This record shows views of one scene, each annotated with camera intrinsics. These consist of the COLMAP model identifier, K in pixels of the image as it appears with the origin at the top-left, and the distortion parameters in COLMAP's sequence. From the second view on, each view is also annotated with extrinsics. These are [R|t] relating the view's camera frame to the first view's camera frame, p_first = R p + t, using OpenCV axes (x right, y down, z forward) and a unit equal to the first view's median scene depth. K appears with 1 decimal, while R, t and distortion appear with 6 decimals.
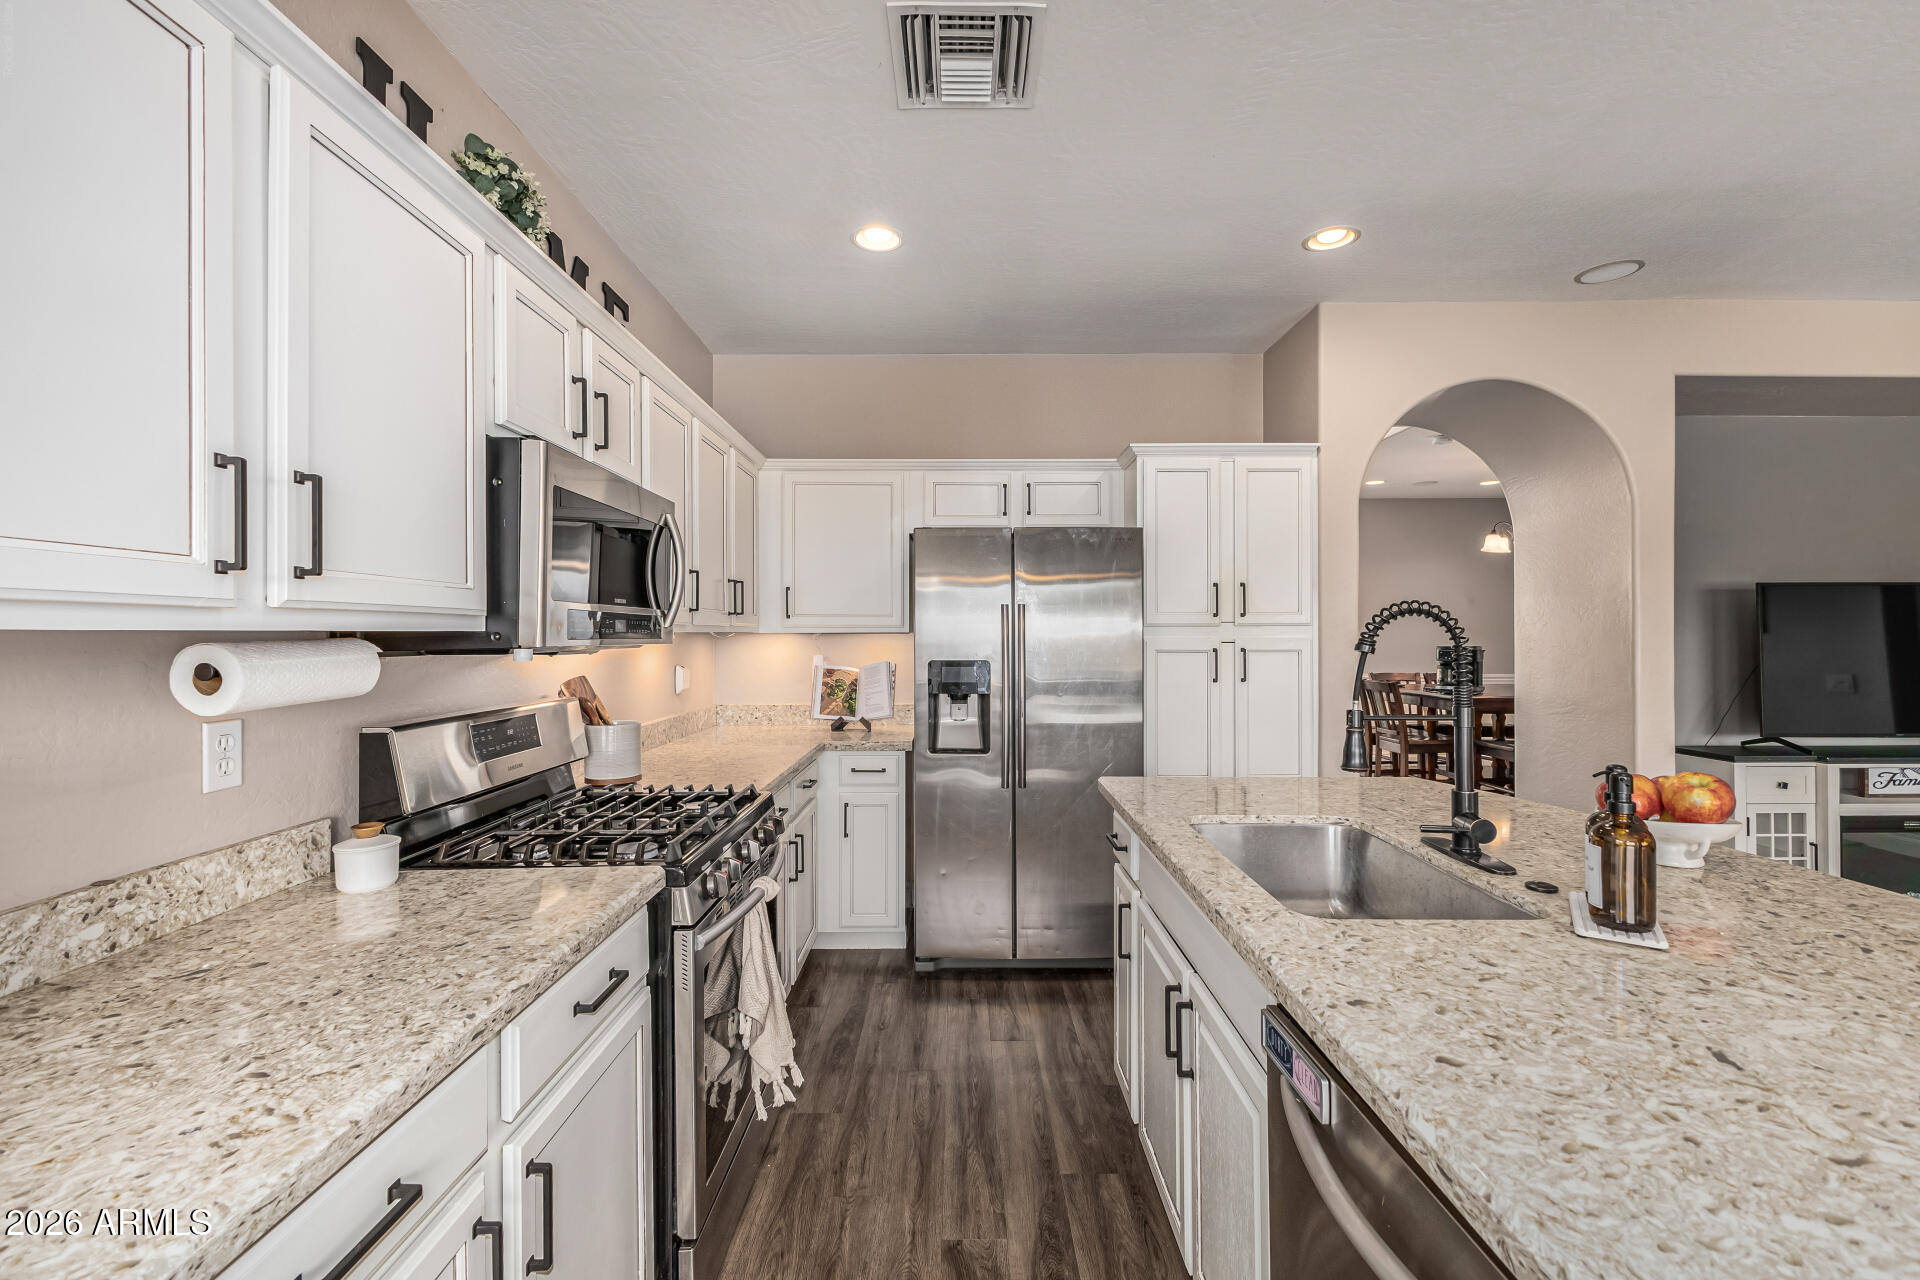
lens RADIAL K [[827.4, 0, 959.8], [0, 827.4, 633.4], [0, 0, 1]] dist [0.014722, -0.005393]
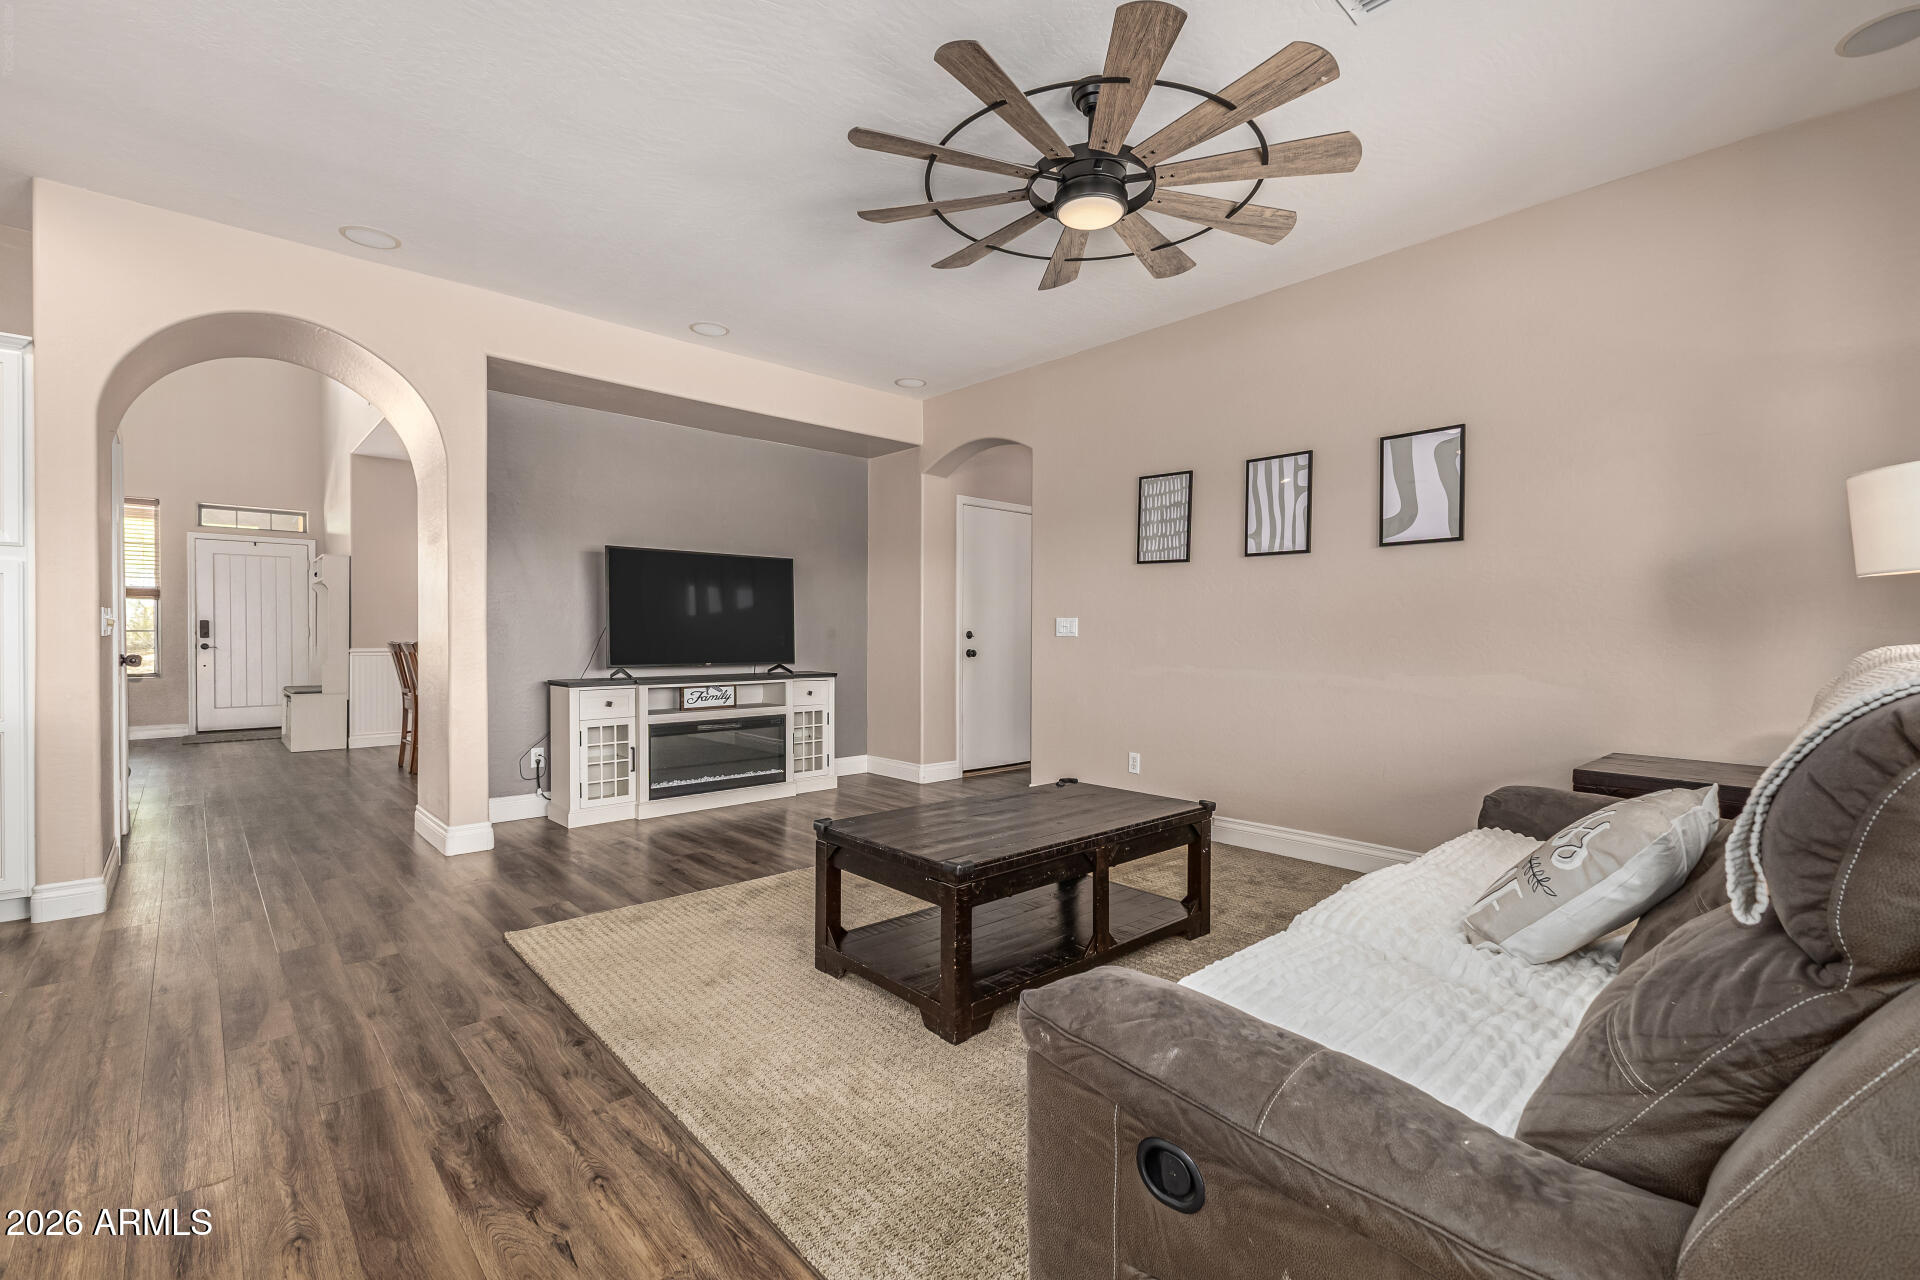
lens RADIAL K [[829.9, 0, 959.4], [0, 829.9, 645.9], [0, 0, 1]] dist [0.009551, -0.005618]
pose [[0.741771, -0.003459, 0.670644, 0.681098], [-0.007565, 0.999880, 0.013525, 0.092188], [-0.670610, -0.015106, 0.741656, -0.374898]]
